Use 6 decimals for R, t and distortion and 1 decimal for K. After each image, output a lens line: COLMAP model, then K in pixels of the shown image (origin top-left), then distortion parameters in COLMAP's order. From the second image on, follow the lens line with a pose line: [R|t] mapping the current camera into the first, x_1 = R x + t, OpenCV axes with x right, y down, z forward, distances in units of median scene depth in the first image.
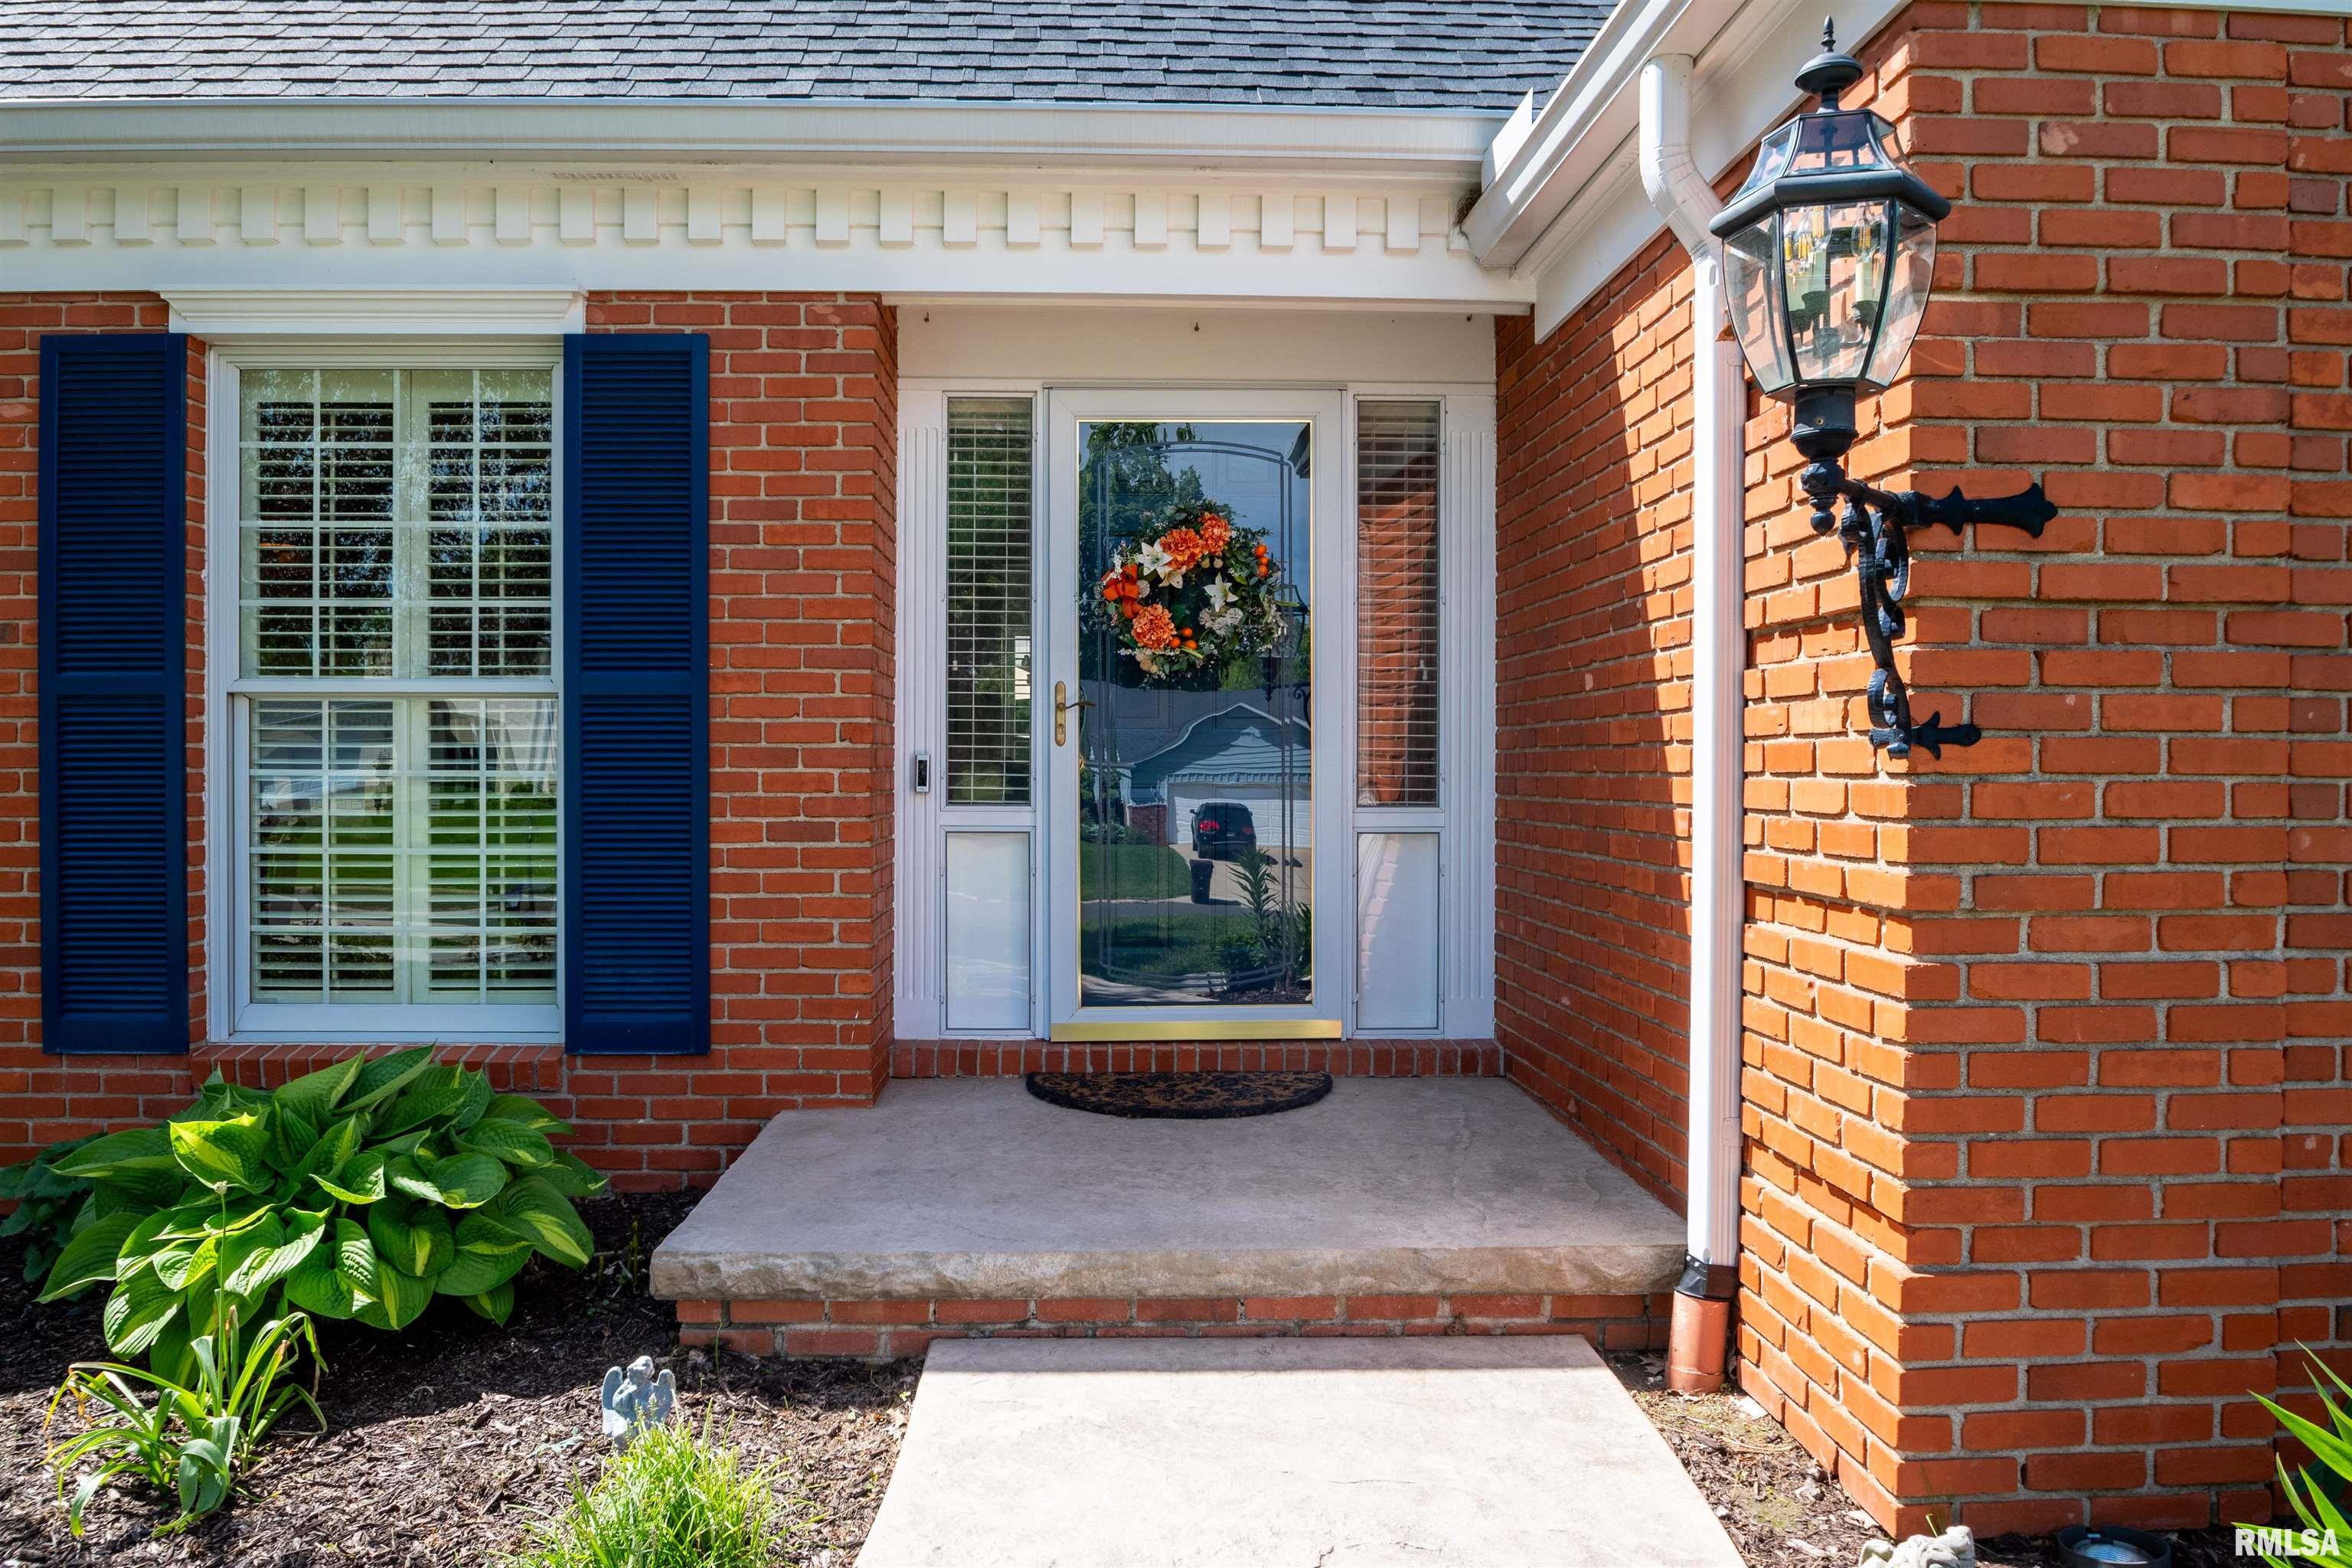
lens RADIAL K [[1551.9, 0, 1162.5], [0, 1551.9, 771.4], [0, 0, 1]] dist [-0.039627, 0.006147]
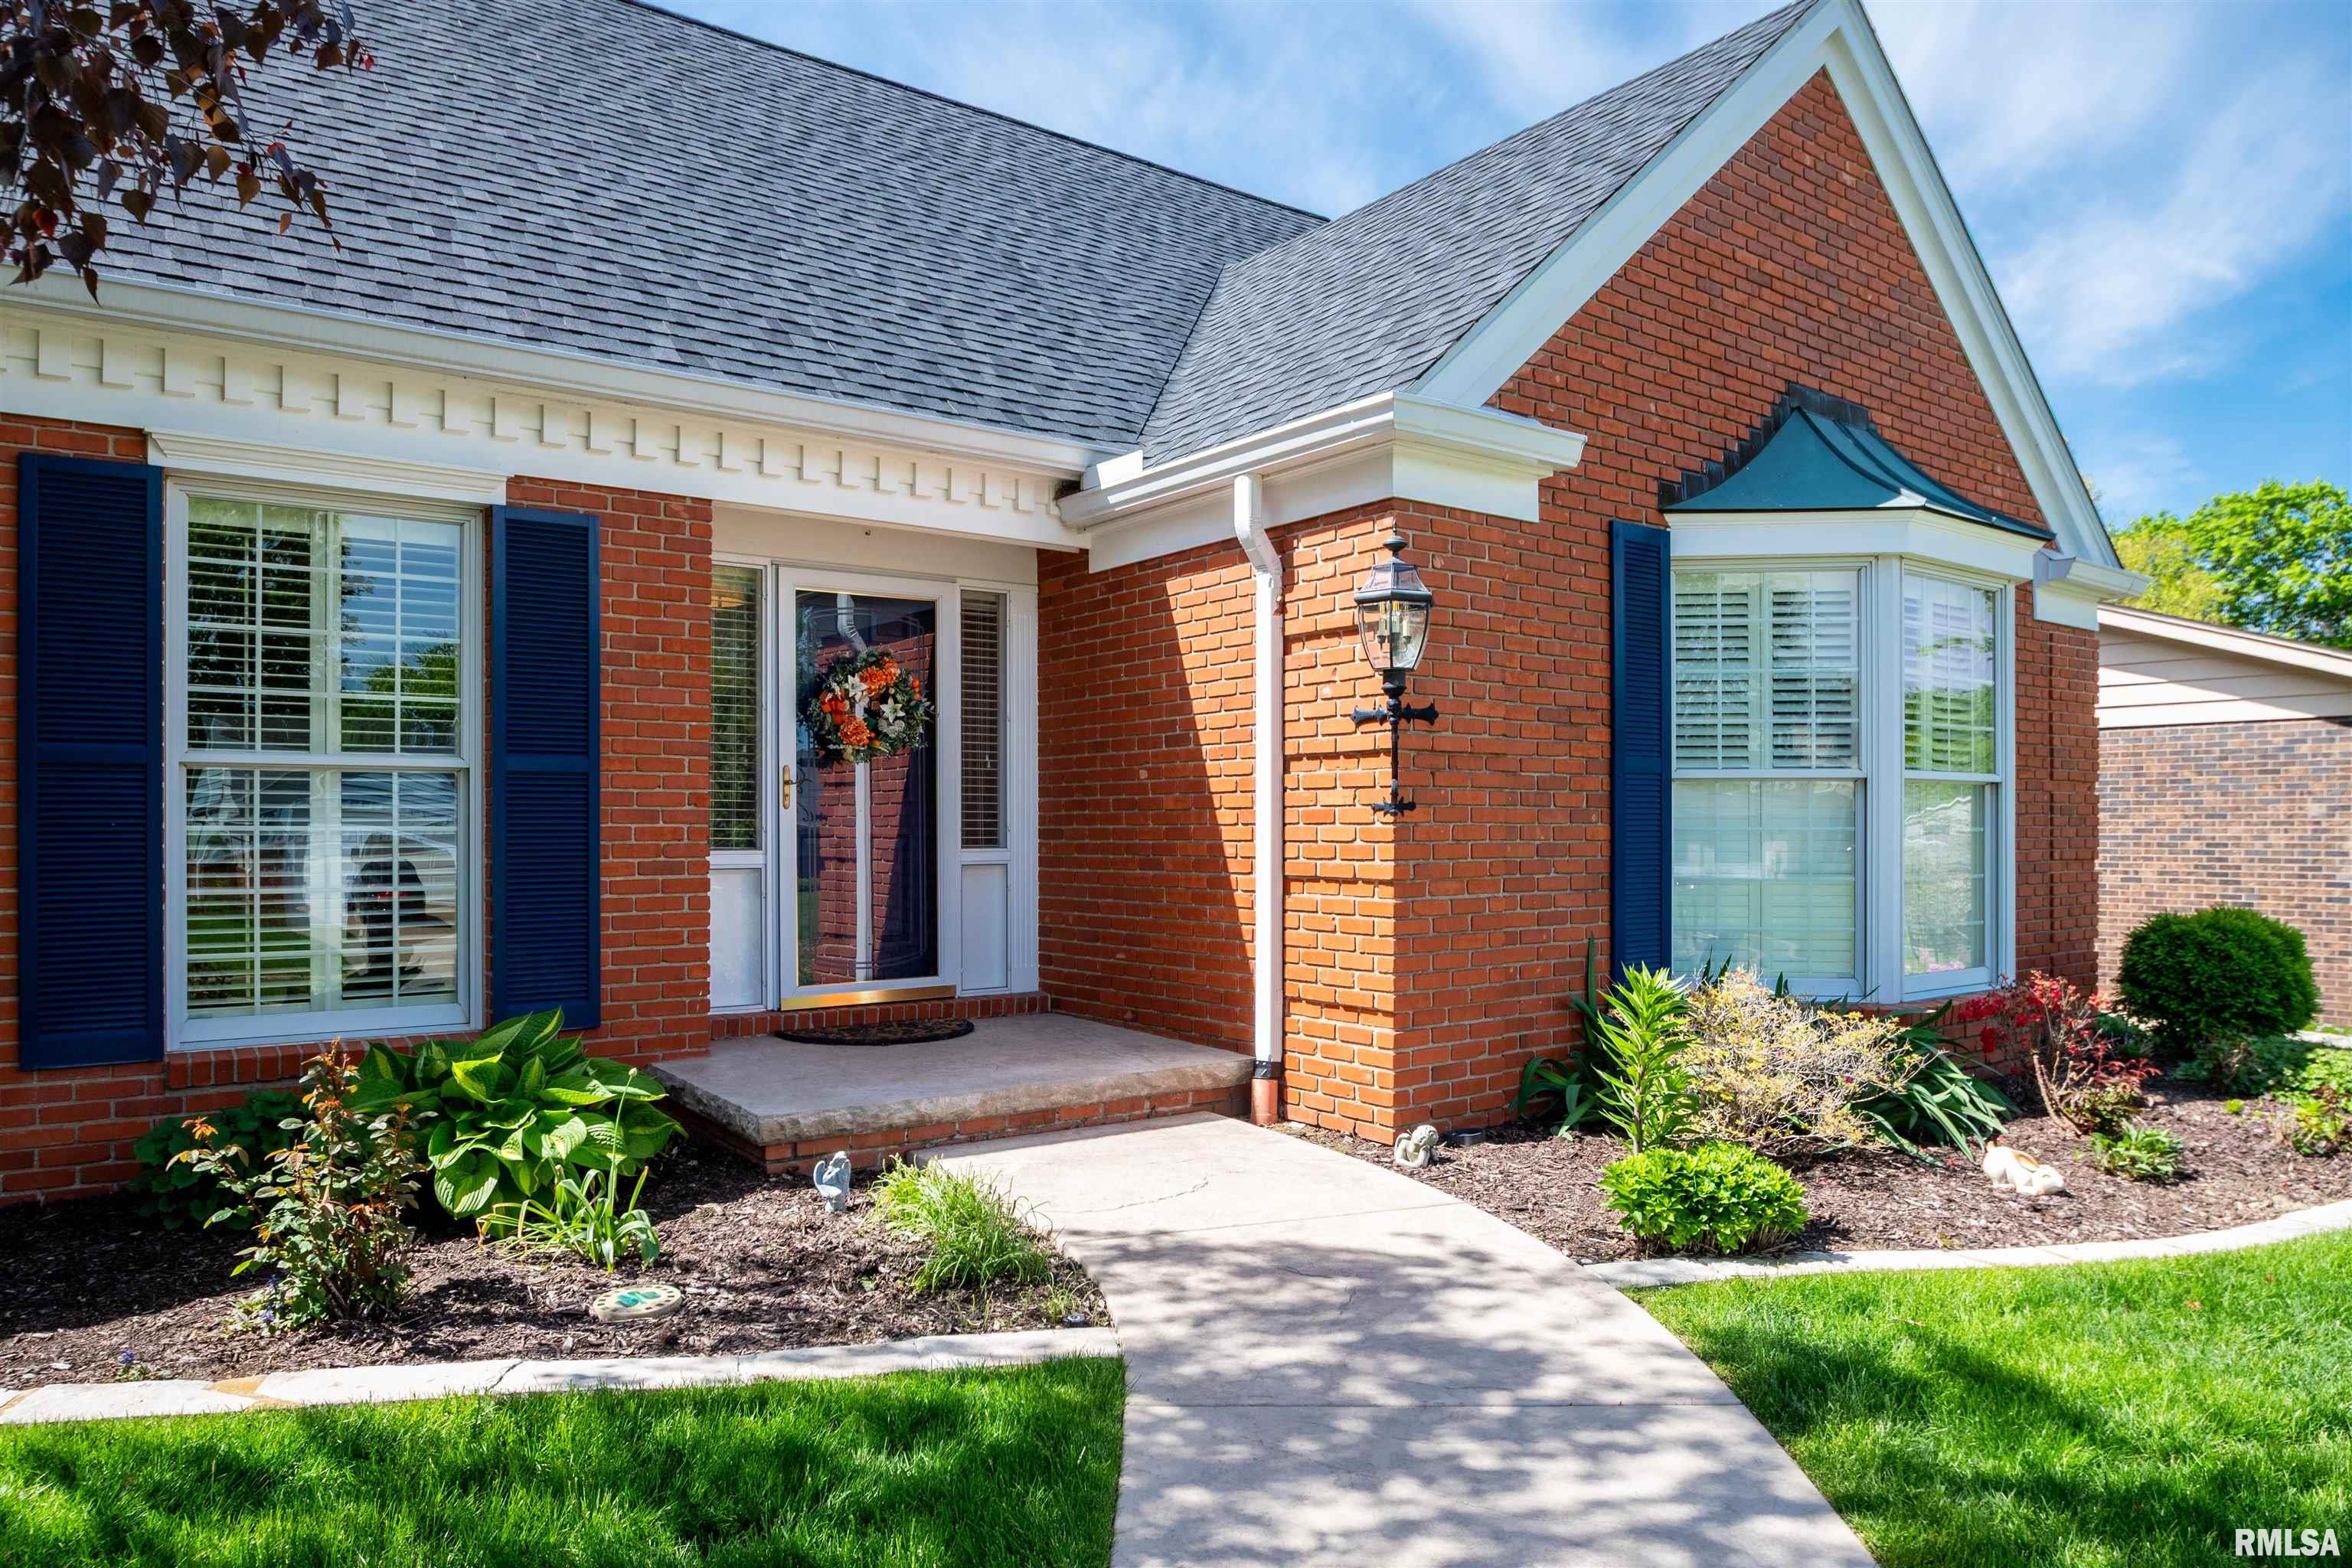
lens RADIAL K [[1481.0, 0, 1134.4], [0, 1481.0, 825.6], [0, 0, 1]] dist [-0.044318, 0.005355]
pose [[0.830804, -0.002212, 0.556561, -0.633932], [0.005486, 0.999976, -0.004216, 0.007783], [-0.556539, 0.006556, 0.830796, -0.384970]]
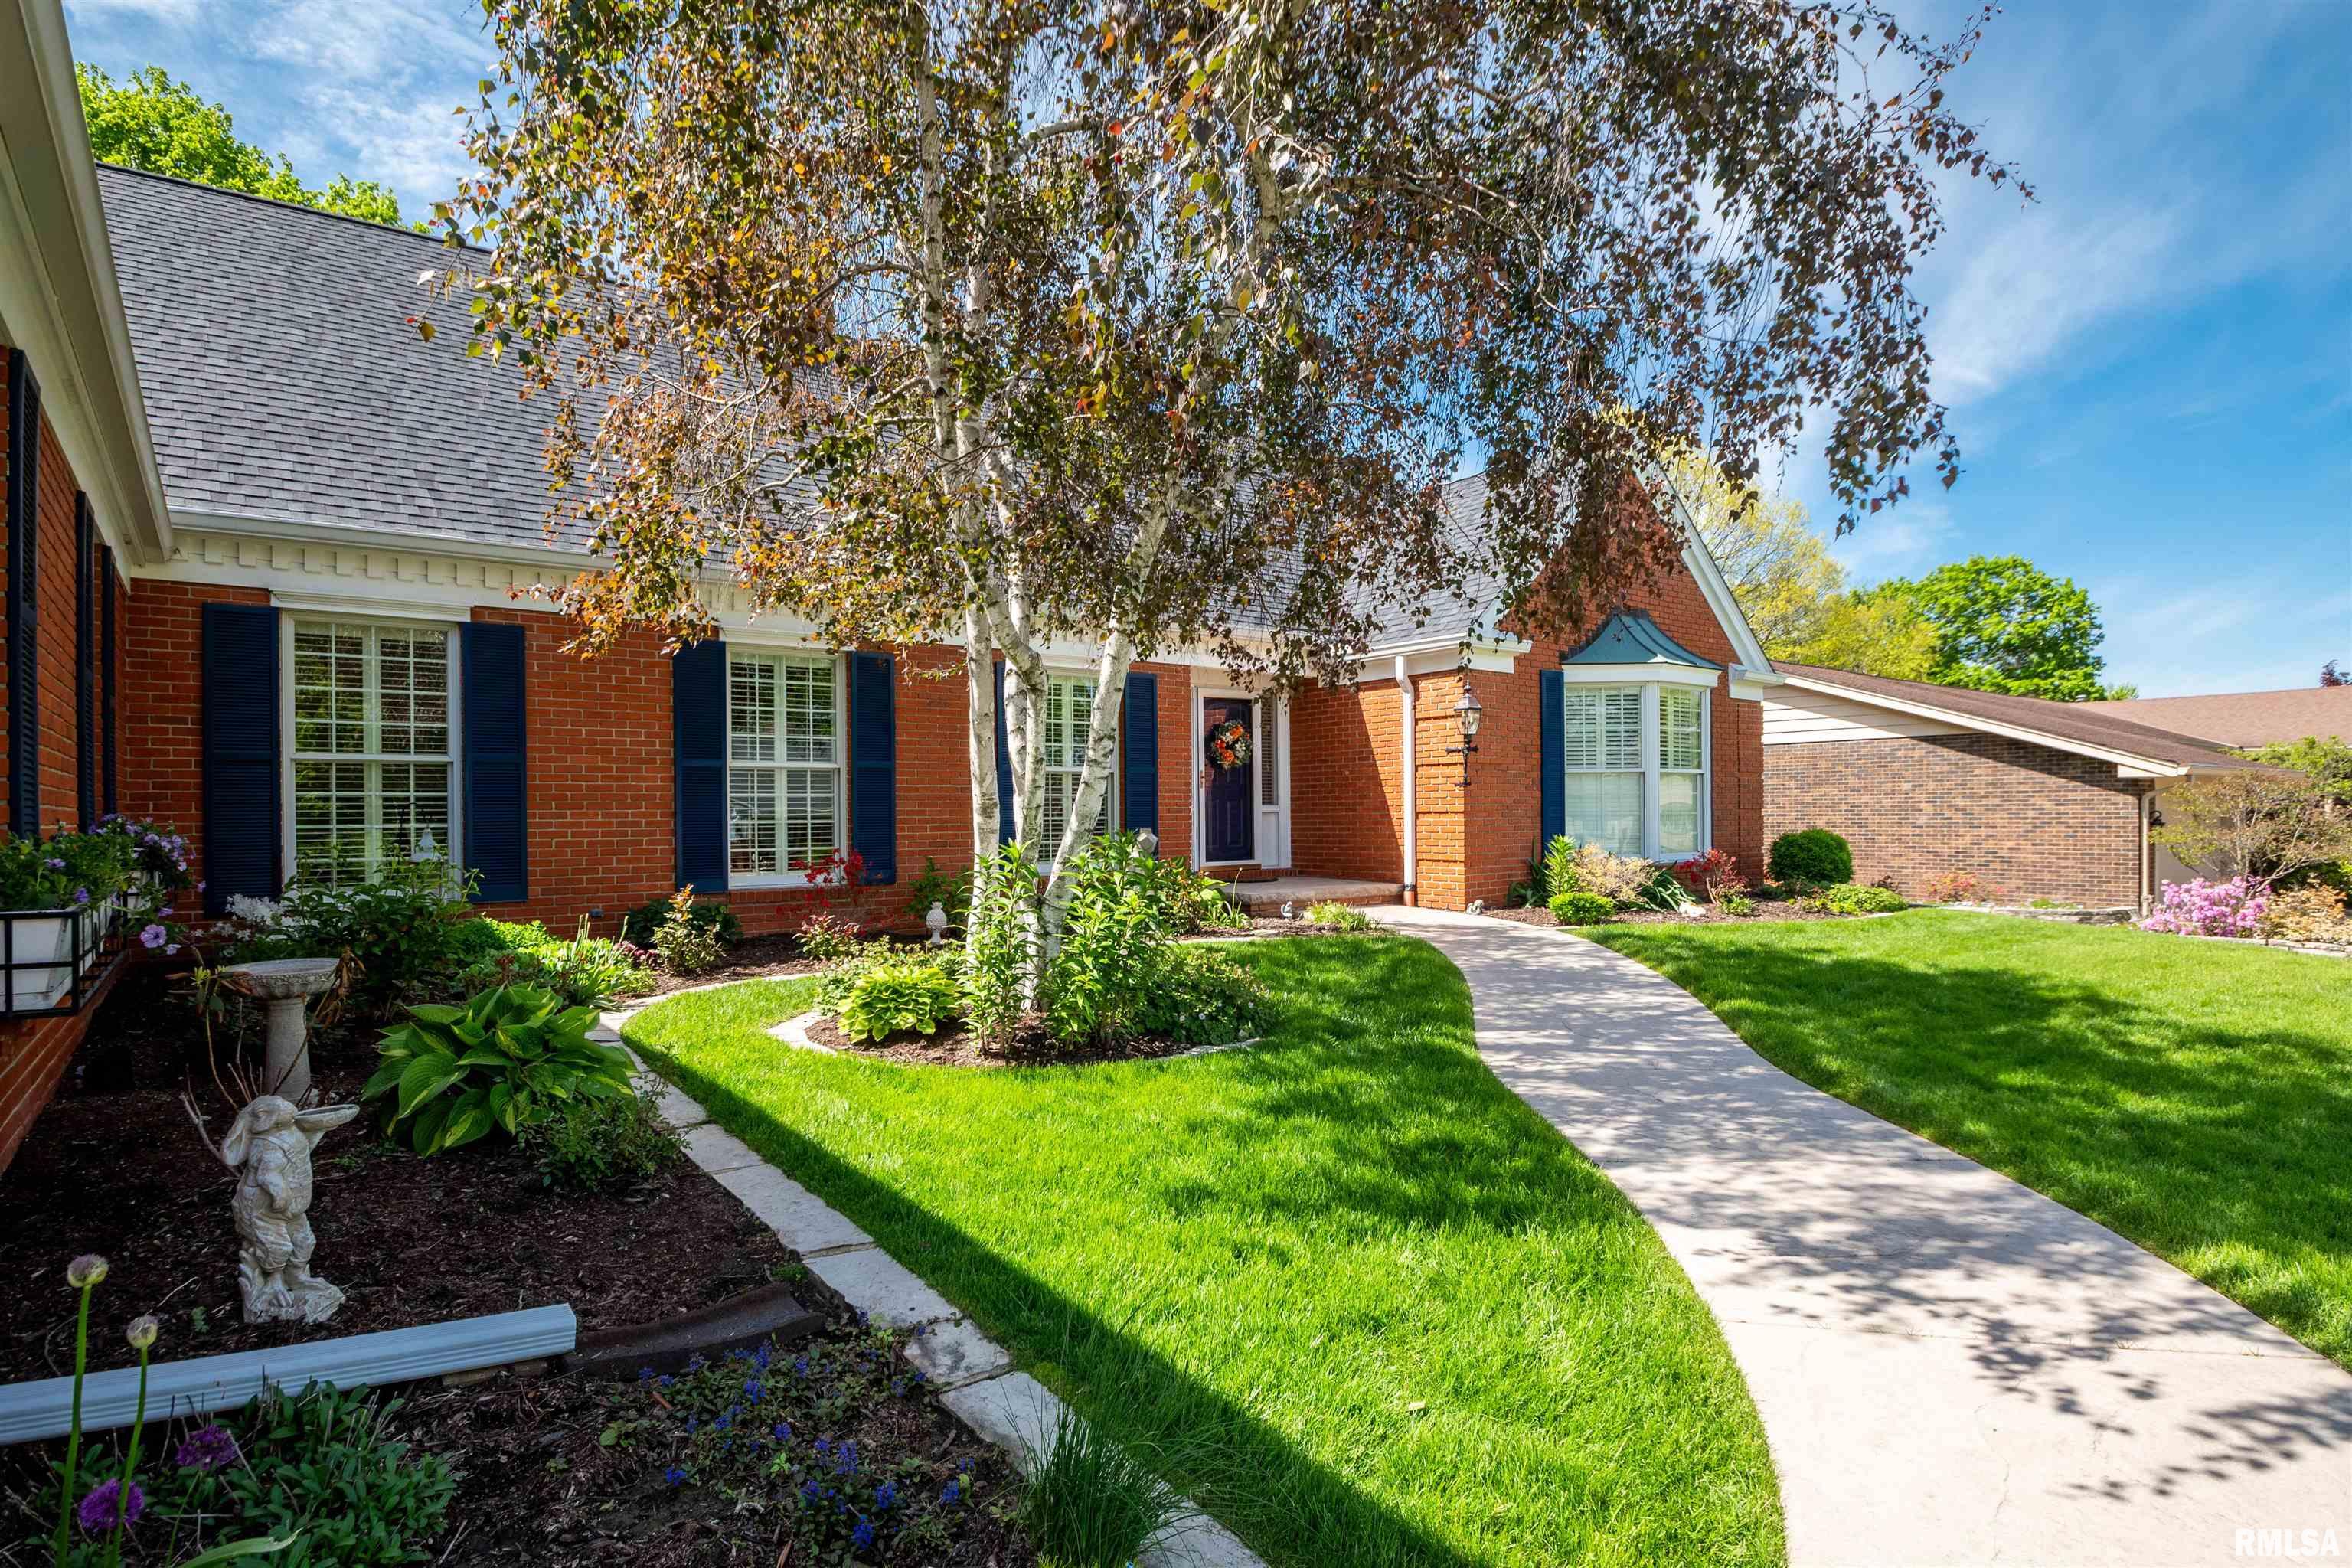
lens RADIAL K [[1221.9, 0, 1180.6], [0, 1221.9, 801.5], [0, 0, 1]] dist [0.014981, 0.001176]
pose [[0.794433, -0.002156, 0.607348, -1.984622], [0.013454, 0.999811, -0.014049, 0.059100], [-0.607203, 0.019333, 0.794312, -1.303214]]
